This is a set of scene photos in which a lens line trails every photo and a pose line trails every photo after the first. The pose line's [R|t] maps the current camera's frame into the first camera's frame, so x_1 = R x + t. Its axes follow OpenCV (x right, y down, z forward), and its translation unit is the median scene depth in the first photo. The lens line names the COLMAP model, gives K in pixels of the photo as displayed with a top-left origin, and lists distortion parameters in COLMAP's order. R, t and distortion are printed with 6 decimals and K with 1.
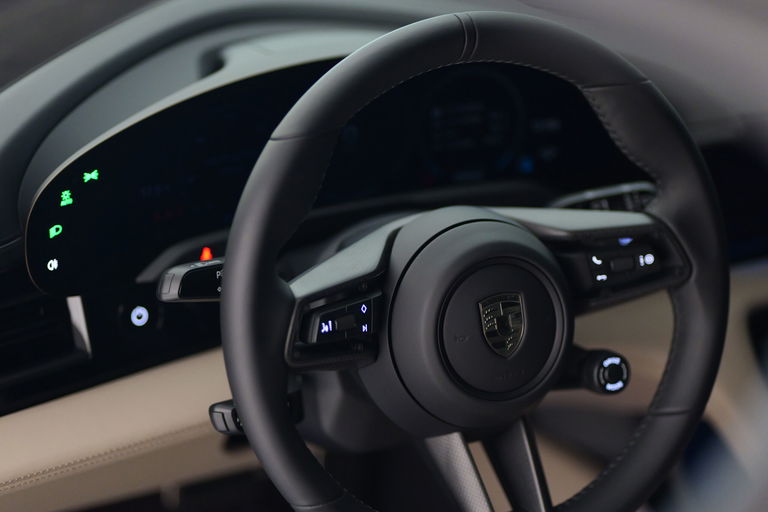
lens RADIAL K [[1799.2, 0, 384.0], [0, 1799.2, 256.0], [0, 0, 1]] dist [-0.063927, -0.285754]
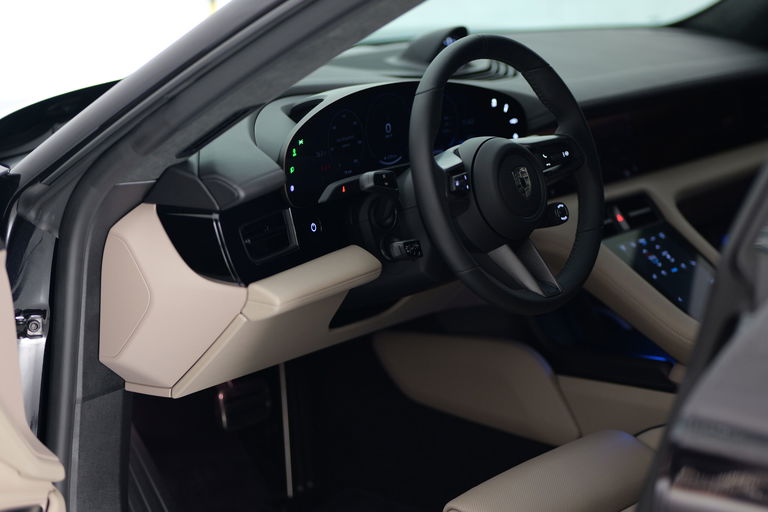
lens RADIAL K [[1799.2, 0, 384.0], [0, 1799.2, 256.0], [0, 0, 1]] dist [-0.063927, -0.285754]
pose [[0.908062, -0.124973, 0.399757, -0.865718], [0.208998, 0.962330, -0.173899, 0.423613], [-0.362965, 0.241460, 0.899974, -0.716610]]
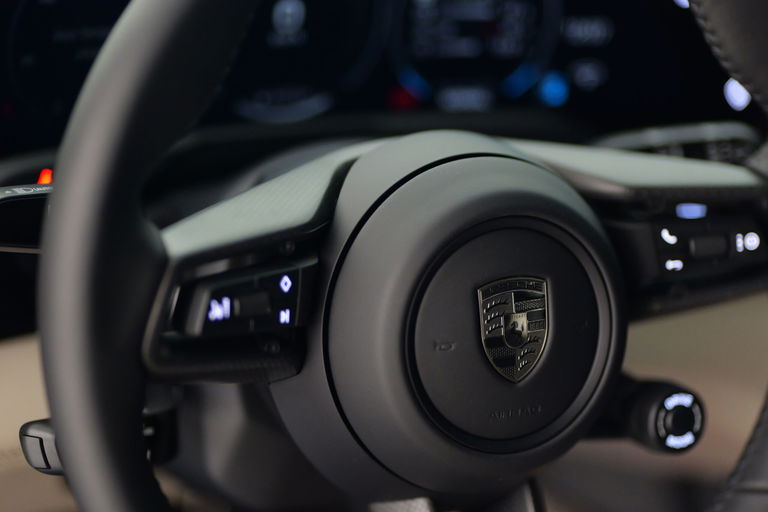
lens RADIAL K [[1799.2, 0, 384.0], [0, 1799.2, 256.0], [0, 0, 1]] dist [-0.063927, -0.285754]
pose [[0.996409, 0.077258, 0.034650, -0.000201], [-0.077266, 0.997010, -0.001089, 0.017547], [-0.034630, -0.001592, 0.999399, 0.388682]]
